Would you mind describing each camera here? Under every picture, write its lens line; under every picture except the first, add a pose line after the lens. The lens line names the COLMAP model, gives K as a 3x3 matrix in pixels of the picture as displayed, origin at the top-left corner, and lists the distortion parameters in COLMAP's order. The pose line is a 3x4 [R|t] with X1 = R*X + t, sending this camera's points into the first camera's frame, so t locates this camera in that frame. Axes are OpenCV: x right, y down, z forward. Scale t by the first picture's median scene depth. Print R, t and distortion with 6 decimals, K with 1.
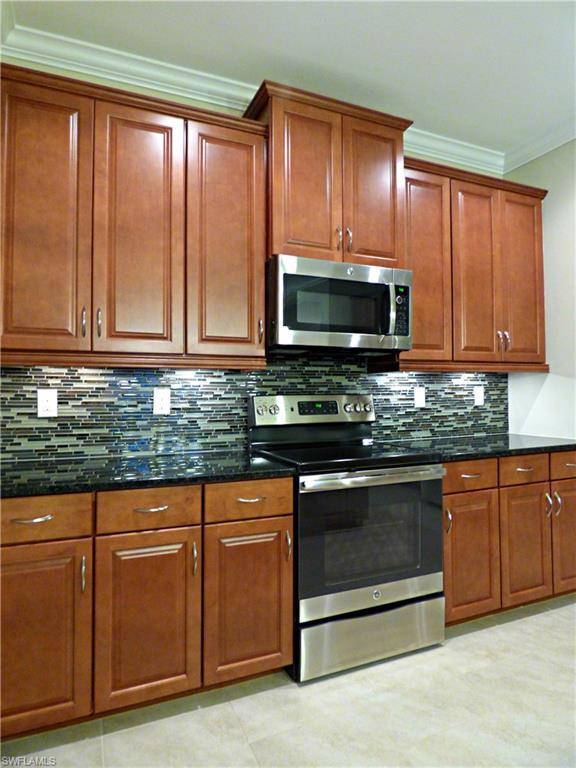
lens RADIAL K [[476.4, 0, 286.8], [0, 476.4, 368.1], [0, 0, 1]] dist [-0.055399, -0.000096]
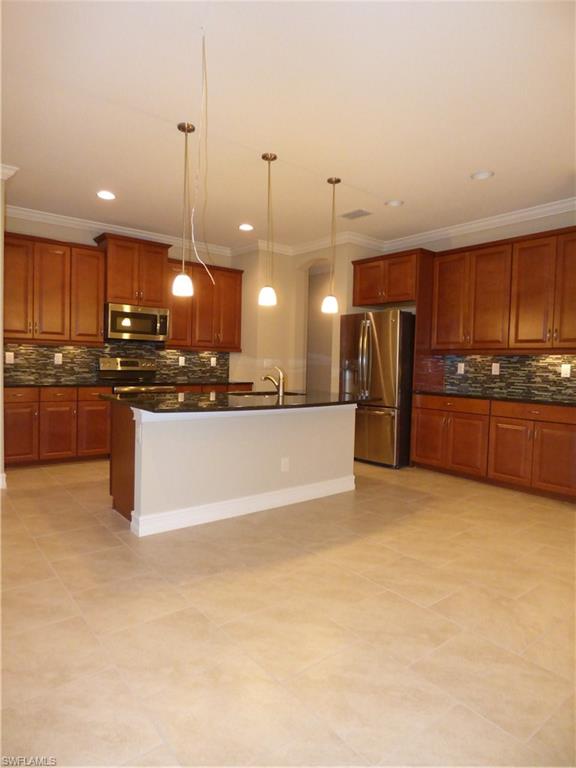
lens RADIAL K [[469.5, 0, 302.3], [0, 469.5, 386.3], [0, 0, 1]] dist [-0.055467, -0.000577]
pose [[0.955541, 0.019070, 0.294239, 0.215758], [-0.049170, 0.994239, 0.095243, -0.068862], [-0.290728, -0.105476, 0.950974, -1.498345]]
